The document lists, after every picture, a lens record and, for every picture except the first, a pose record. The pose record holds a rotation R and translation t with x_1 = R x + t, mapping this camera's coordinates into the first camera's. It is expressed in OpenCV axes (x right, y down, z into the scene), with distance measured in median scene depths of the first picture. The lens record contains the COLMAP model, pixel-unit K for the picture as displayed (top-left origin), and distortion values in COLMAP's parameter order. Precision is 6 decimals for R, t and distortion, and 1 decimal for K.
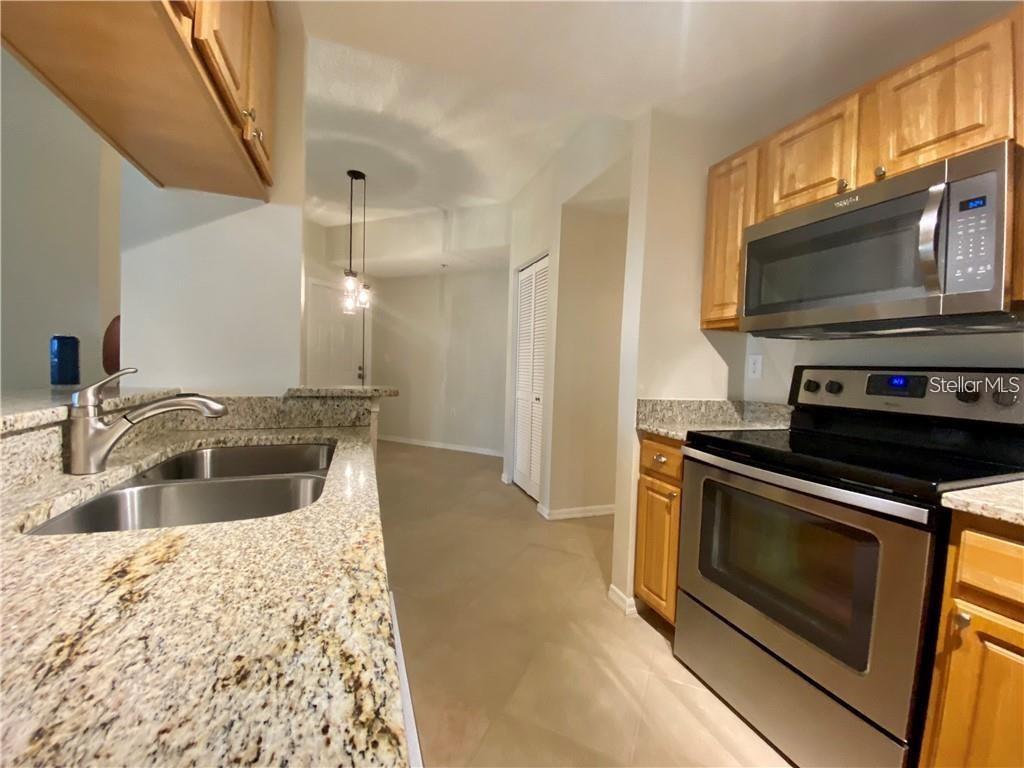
lens RADIAL K [[411.1, 0, 512.0], [0, 411.1, 384.0], [0, 0, 1]] dist [0.000090, -0.013838]
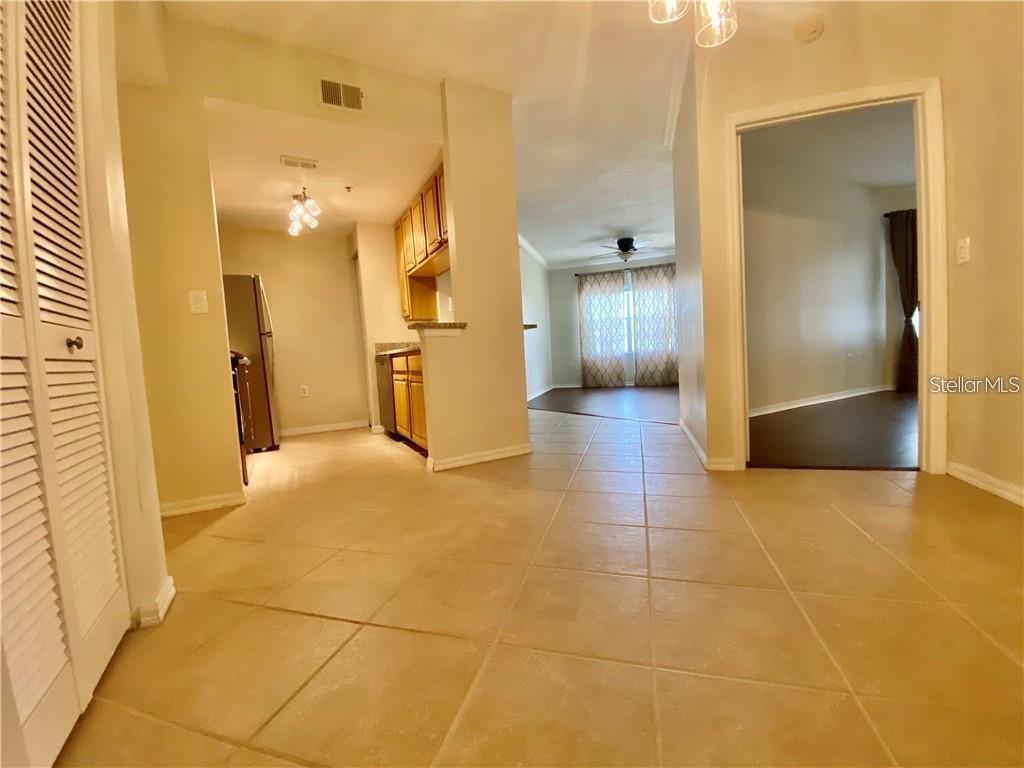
lens RADIAL K [[420.5, 0, 512.0], [0, 420.5, 384.0], [0, 0, 1]] dist [0.000527, -0.000024]
pose [[-0.986471, 0.029504, -0.161262, -0.406411], [0.013248, 0.994802, 0.100963, 0.080750], [0.163403, 0.097460, -0.981734, 2.711095]]
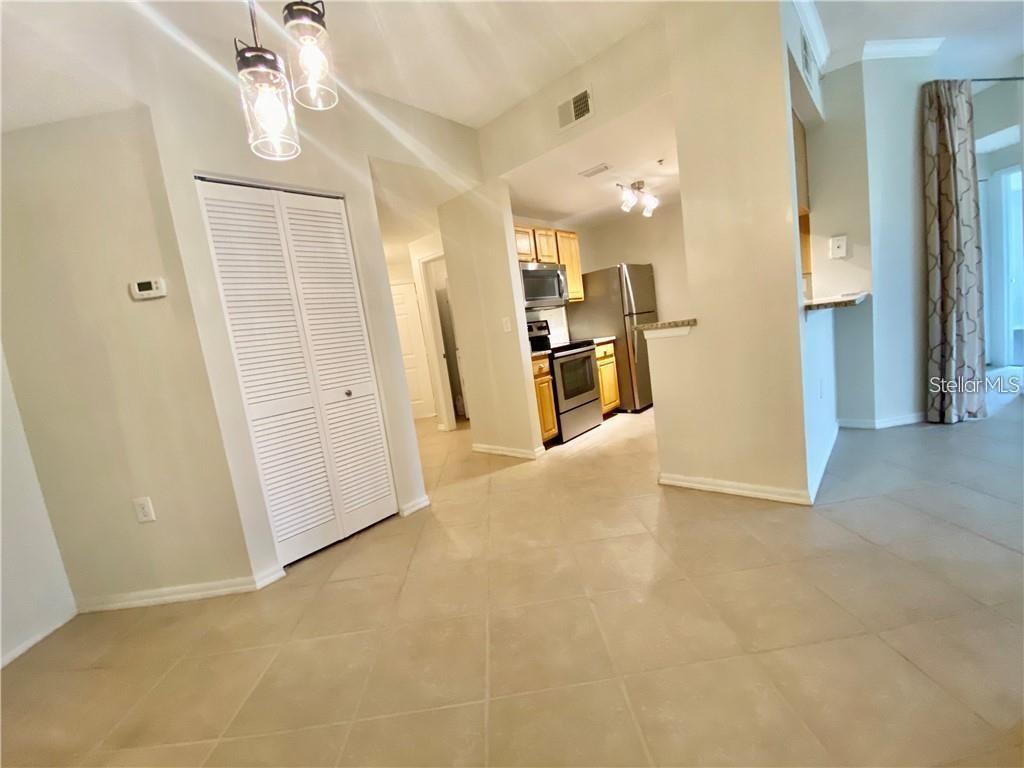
lens RADIAL K [[411.1, 0, 512.0], [0, 411.1, 384.0], [0, 0, 1]] dist [0.000090, -0.013838]
pose [[-0.449135, -0.085737, 0.889341, -1.468303], [0.162888, 0.970846, 0.175856, -0.127896], [-0.878490, 0.223847, -0.422076, 2.074821]]
